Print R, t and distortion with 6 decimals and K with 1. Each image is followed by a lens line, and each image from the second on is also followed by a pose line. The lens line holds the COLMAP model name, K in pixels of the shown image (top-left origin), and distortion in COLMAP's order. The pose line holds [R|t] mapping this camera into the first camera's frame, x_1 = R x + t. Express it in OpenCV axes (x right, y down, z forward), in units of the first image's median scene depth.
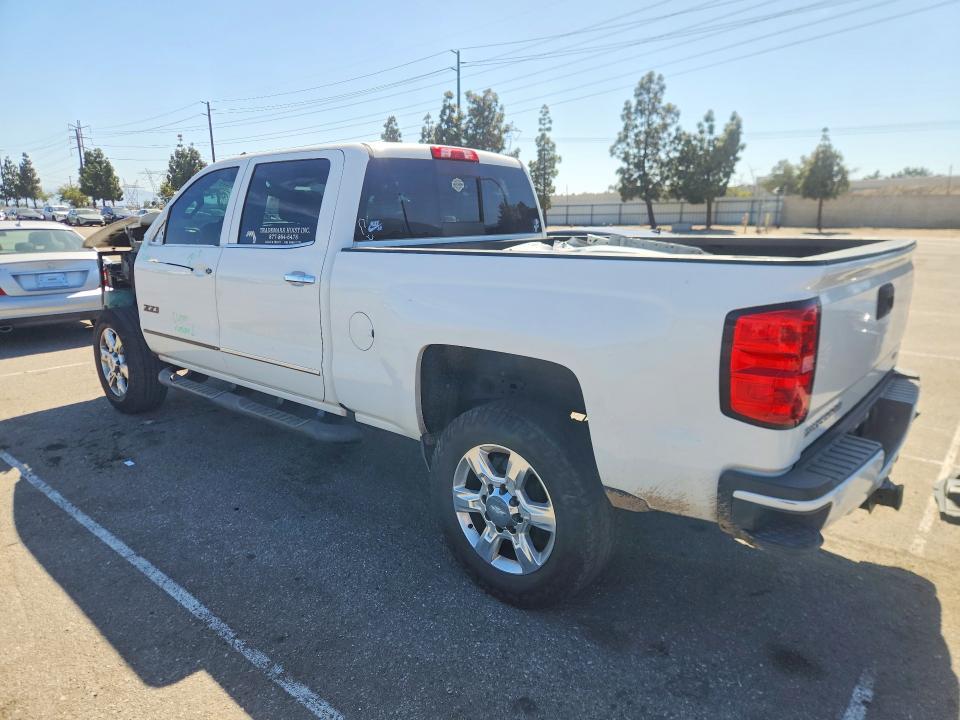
lens RADIAL K [[669.0, 0, 481.6], [0, 669.0, 357.4], [0, 0, 1]] dist [0.002153, -0.001444]
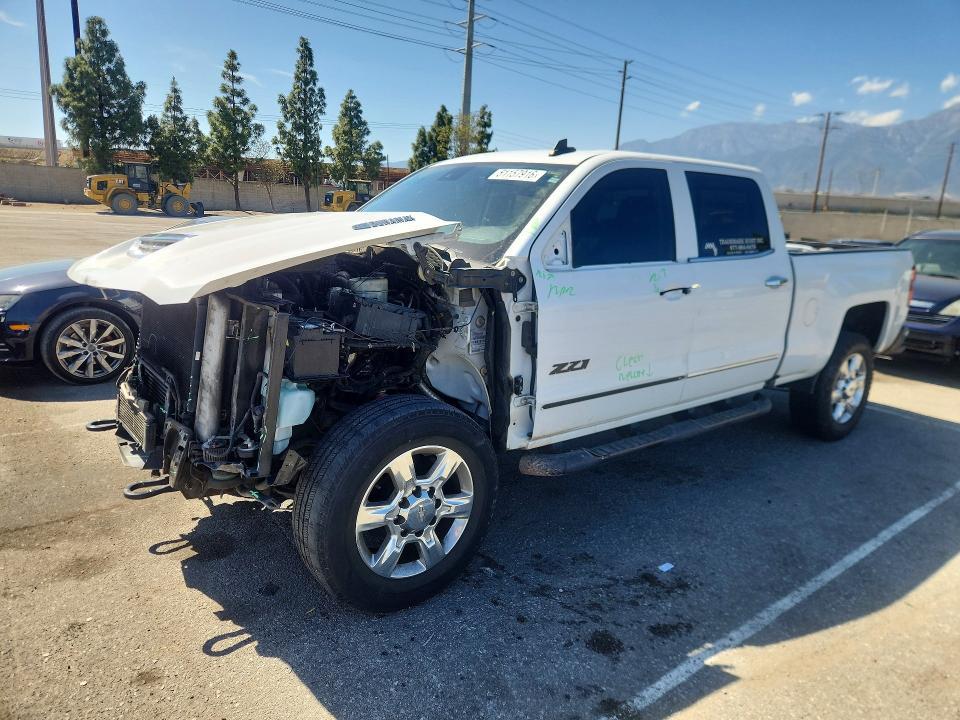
lens RADIAL K [[697.6, 0, 475.9], [0, 697.6, 363.5], [0, 0, 1]] dist [0.058646, -0.062875]
pose [[0.144122, -0.208245, 0.967400, -1.346273], [0.160840, 0.969536, 0.184743, -0.249661], [-0.976401, 0.128971, 0.173226, 1.119511]]
